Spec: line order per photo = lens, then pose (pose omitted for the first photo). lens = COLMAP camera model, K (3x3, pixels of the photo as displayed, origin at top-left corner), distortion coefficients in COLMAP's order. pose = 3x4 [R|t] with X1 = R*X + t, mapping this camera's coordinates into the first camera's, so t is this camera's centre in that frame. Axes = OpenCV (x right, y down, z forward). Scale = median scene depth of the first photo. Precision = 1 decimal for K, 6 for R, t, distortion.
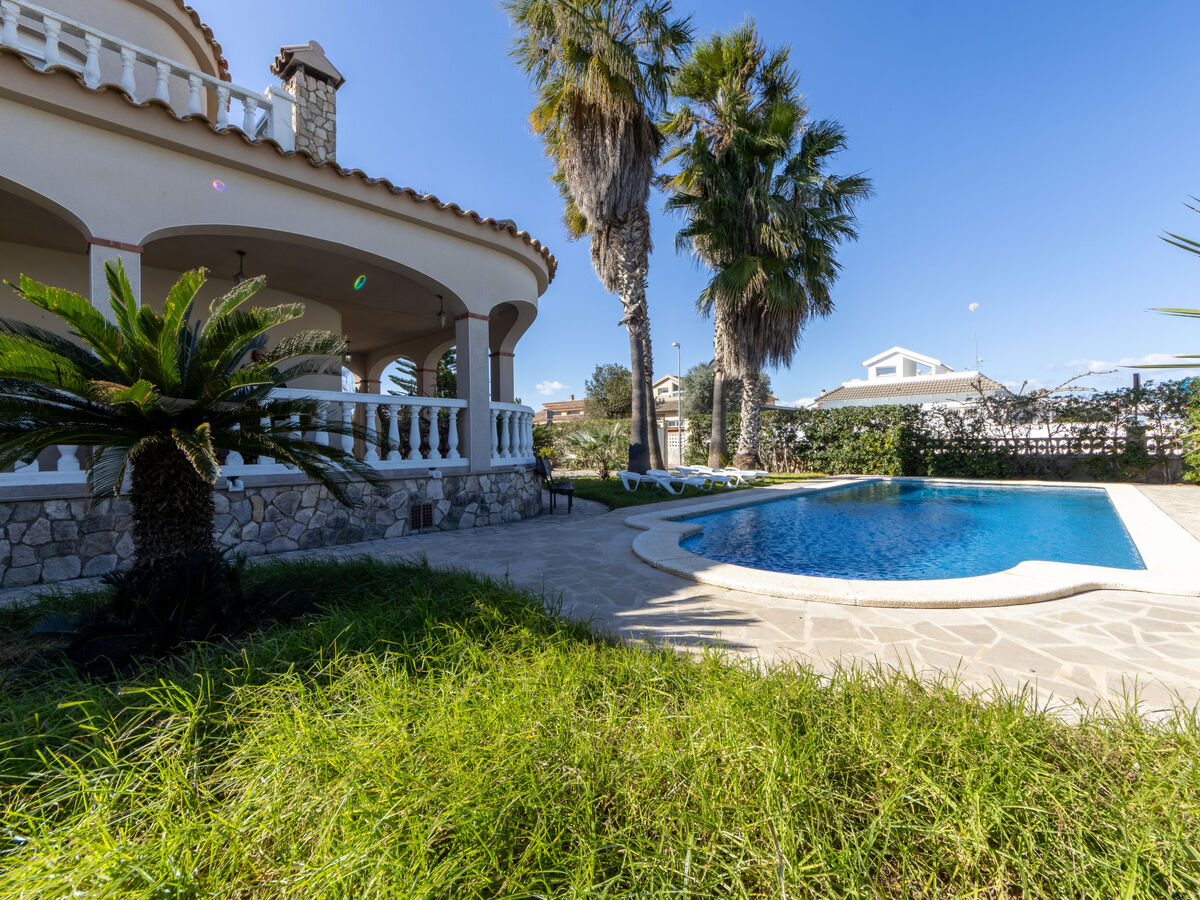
lens RADIAL K [[553.7, 0, 601.0], [0, 553.7, 468.4], [0, 0, 1]] dist [-0.027346, -0.000494]
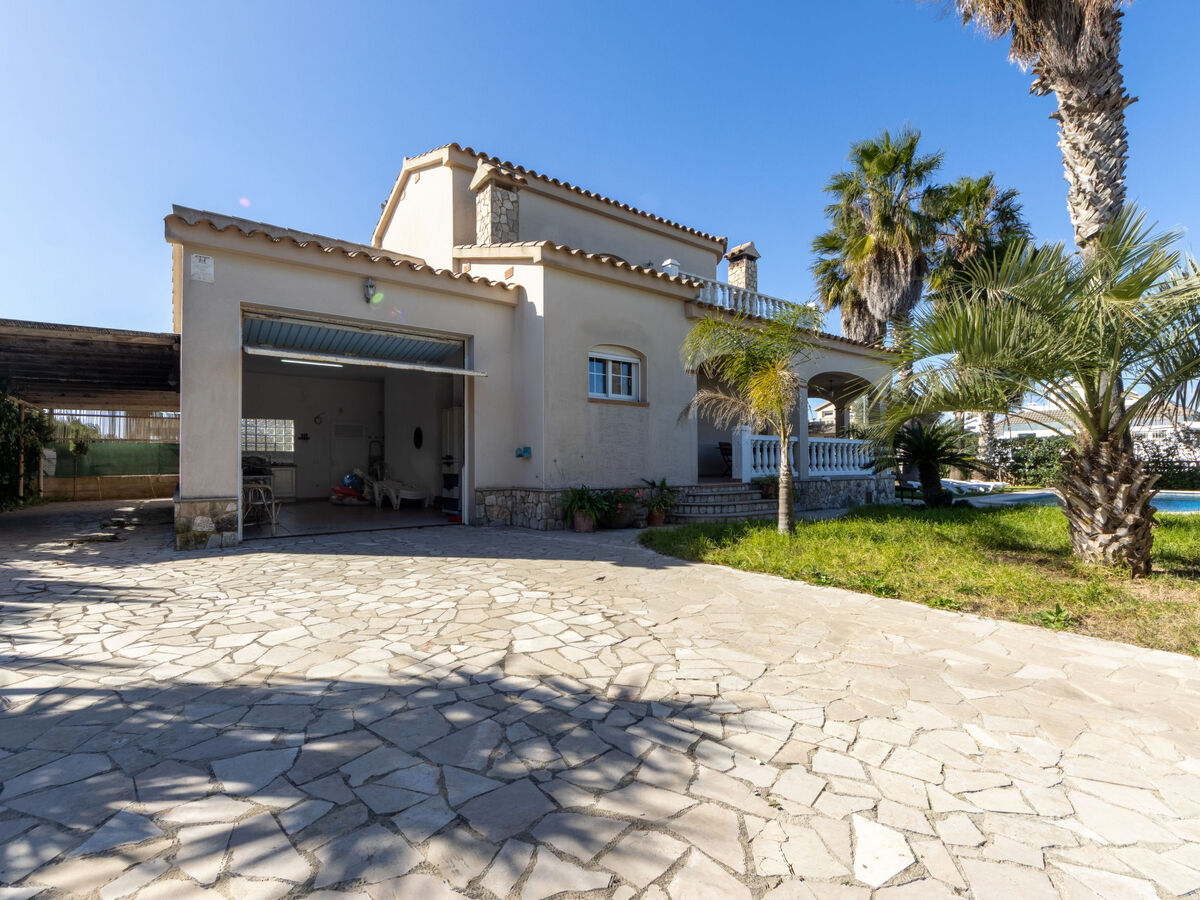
lens RADIAL K [[553.7, 0, 601.0], [0, 553.7, 468.4], [0, 0, 1]] dist [-0.027346, -0.000494]
pose [[0.980743, 0.008404, -0.195119, -0.419194], [-0.015156, 0.999336, -0.033138, 0.028072], [0.194711, 0.035457, 0.980220, -0.548661]]
